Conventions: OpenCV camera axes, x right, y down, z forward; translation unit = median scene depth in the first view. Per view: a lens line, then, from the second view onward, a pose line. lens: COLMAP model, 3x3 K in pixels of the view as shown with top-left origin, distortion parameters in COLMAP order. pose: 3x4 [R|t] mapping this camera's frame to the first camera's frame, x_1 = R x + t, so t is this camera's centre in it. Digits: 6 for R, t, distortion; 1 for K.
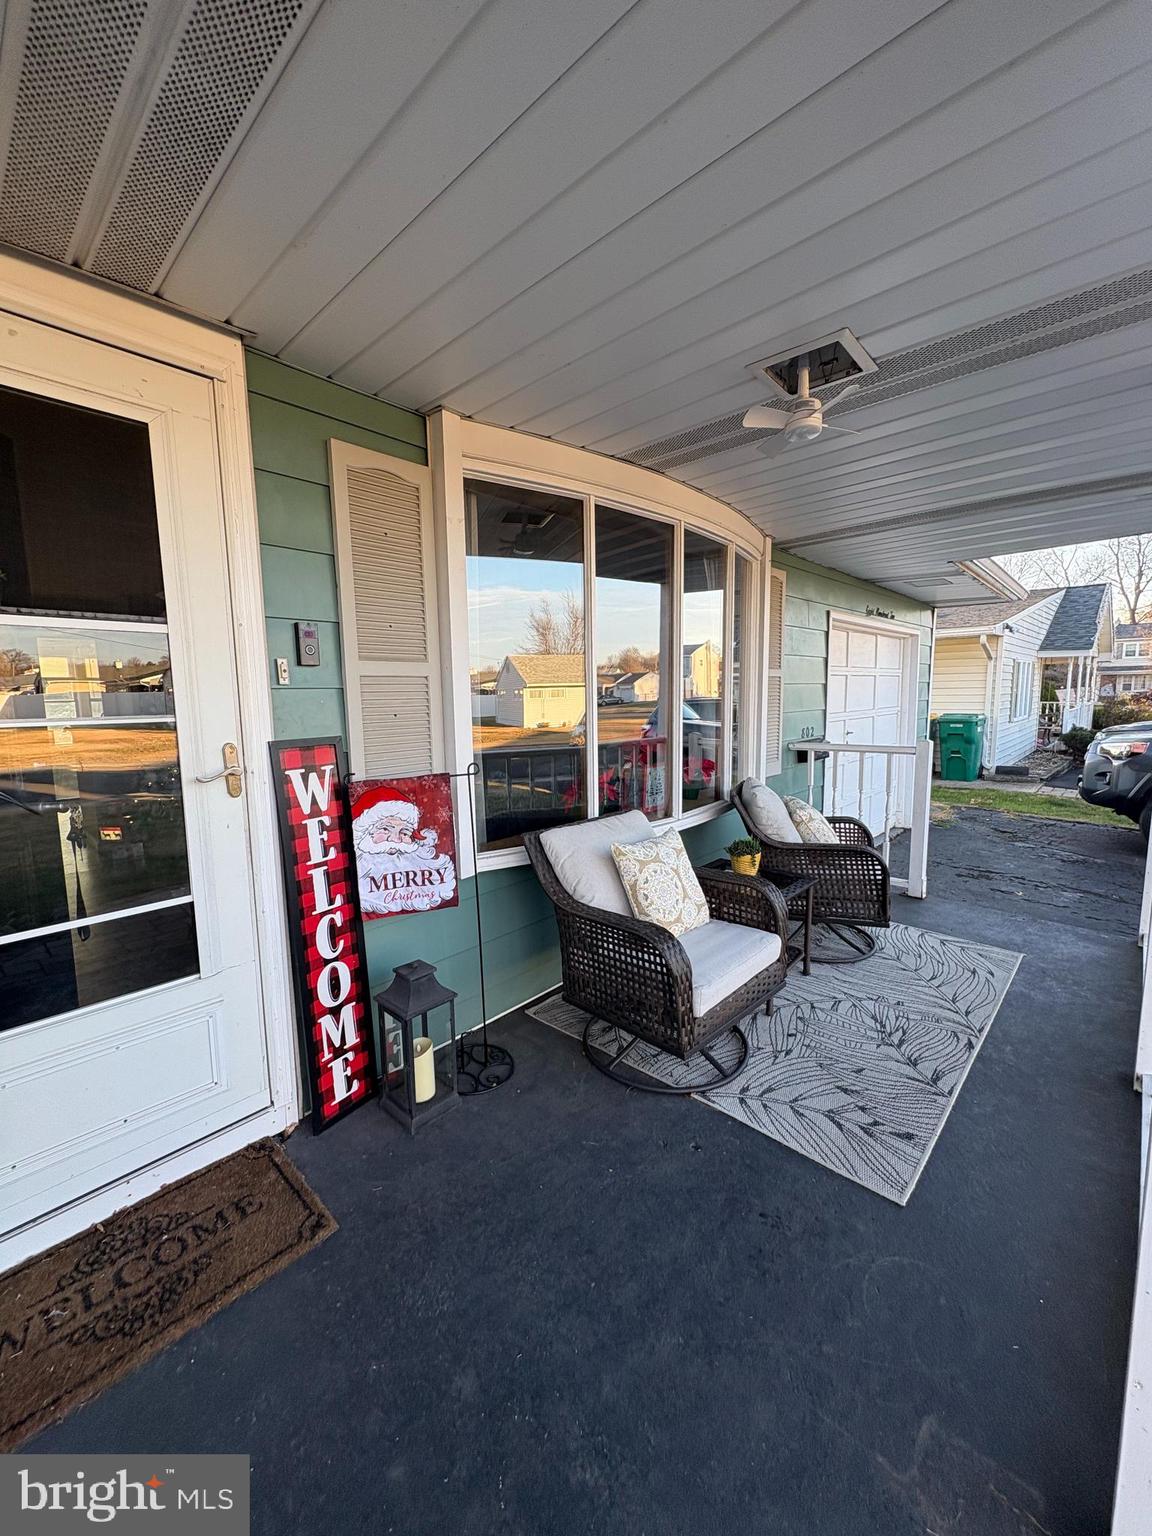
lens RADIAL K [[609.6, 0, 576.0], [0, 609.6, 768.0], [0, 0, 1]] dist [0.000952, 0.000092]
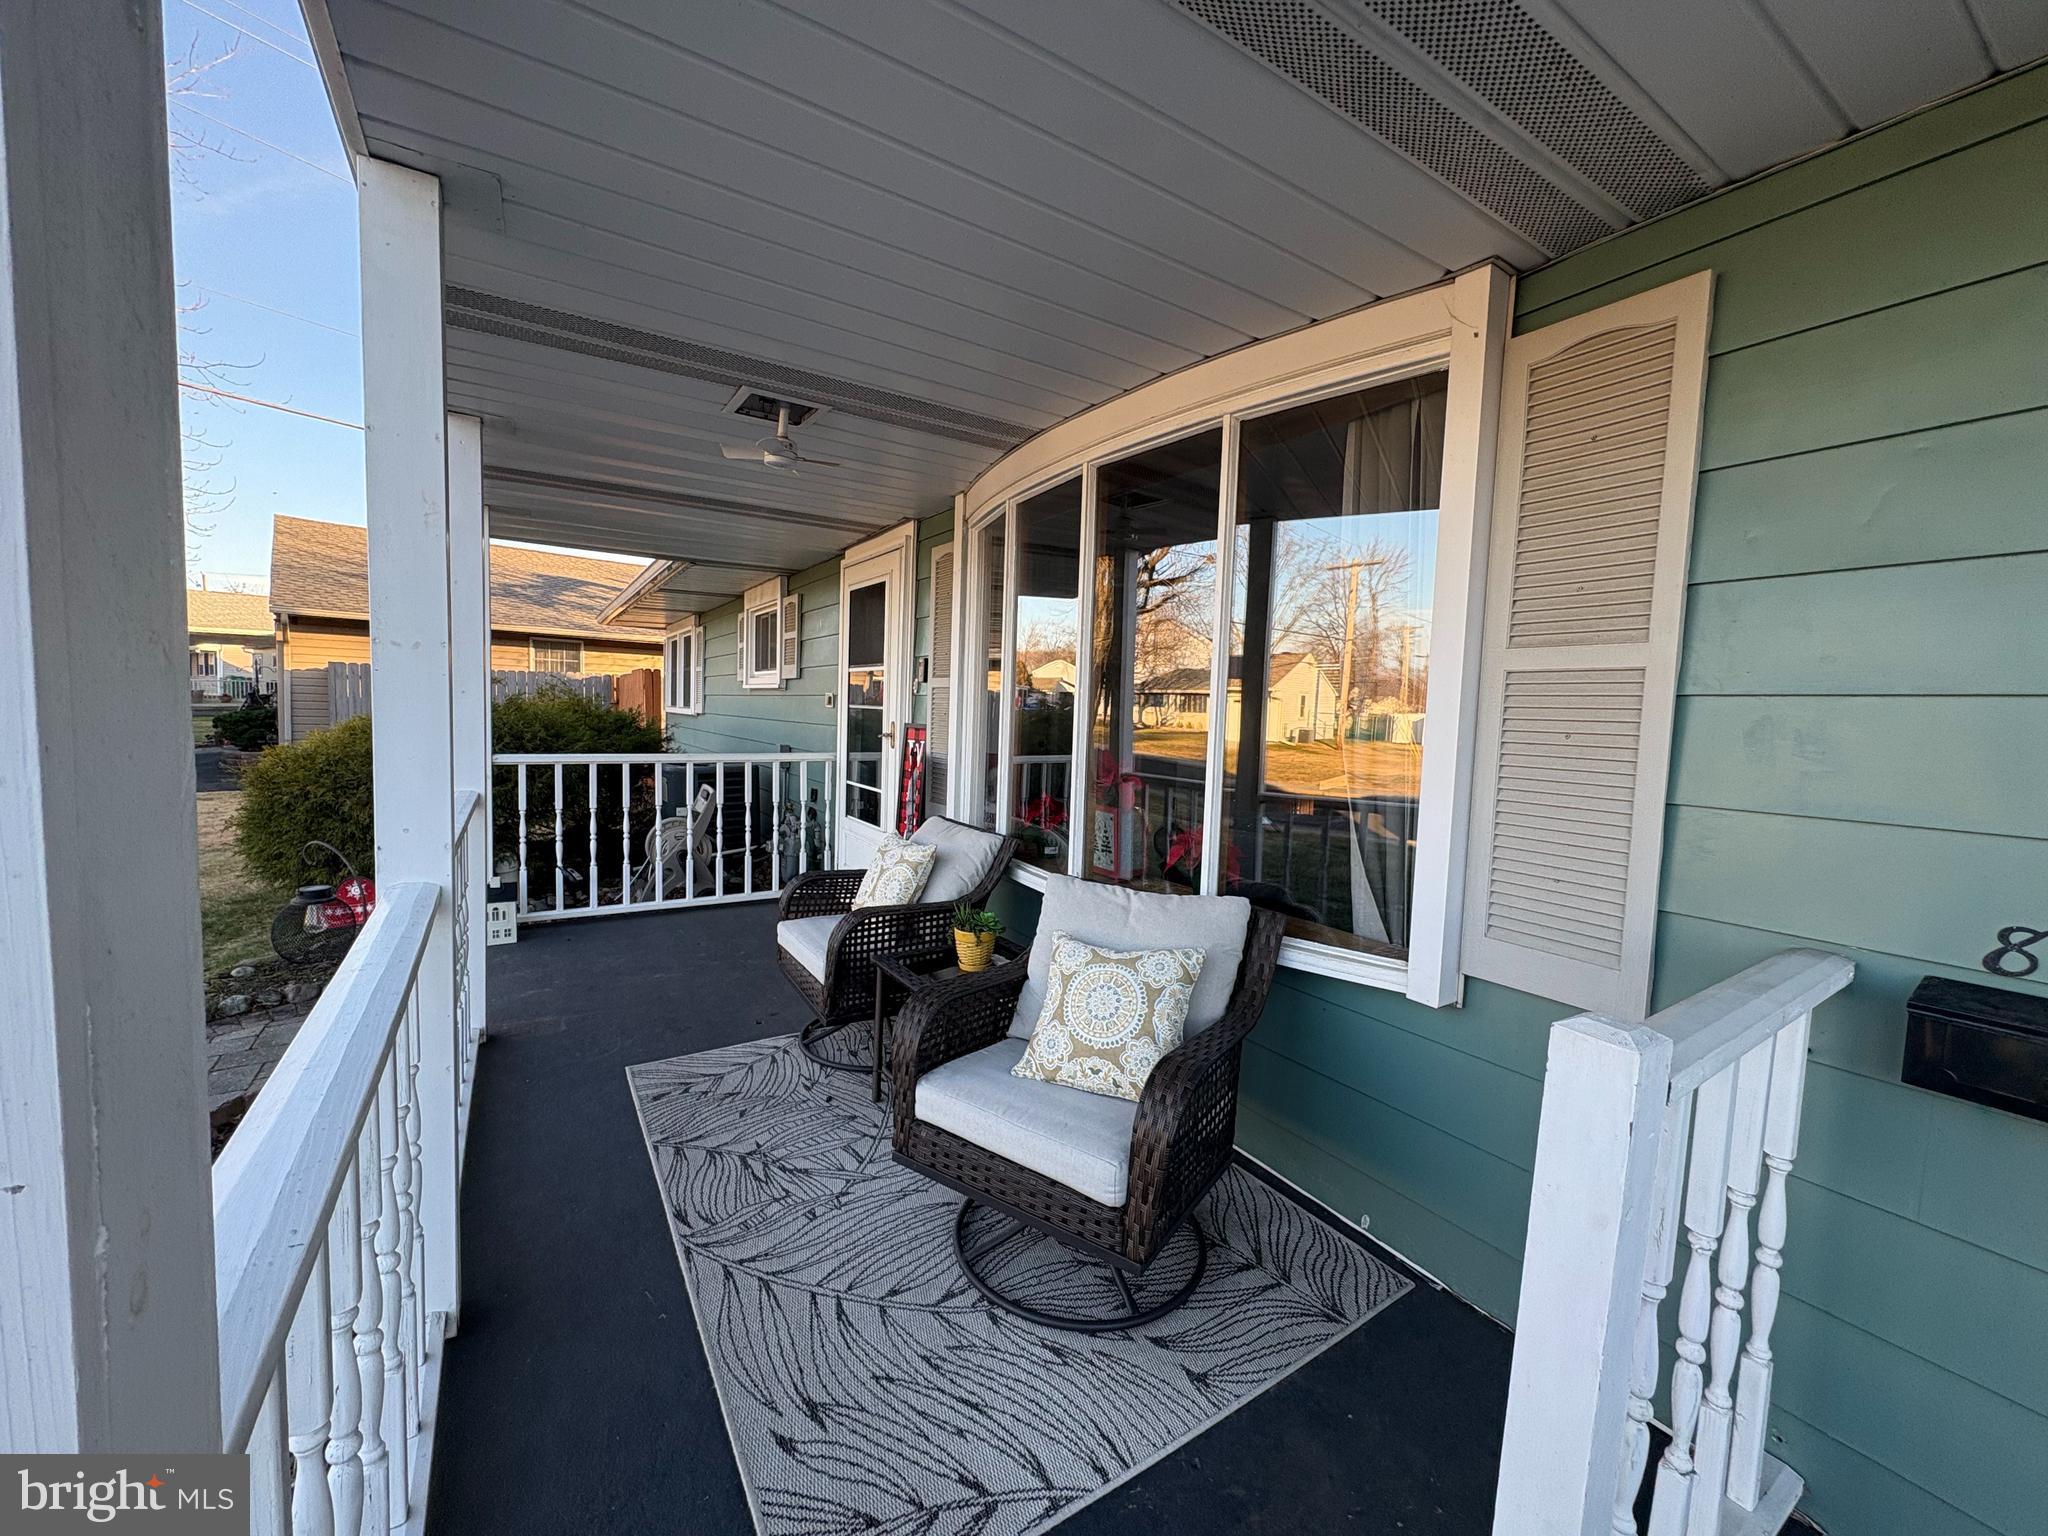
lens RADIAL K [[812.8, 0, 1024.0], [0, 812.8, 768.0], [0, 0, 1]] dist [0.000952, 0.000092]
pose [[-0.260670, 0.078237, -0.962253, 1.369389], [-0.147919, 0.981706, 0.119889, -0.195749], [0.954029, 0.173587, -0.244328, 1.490468]]
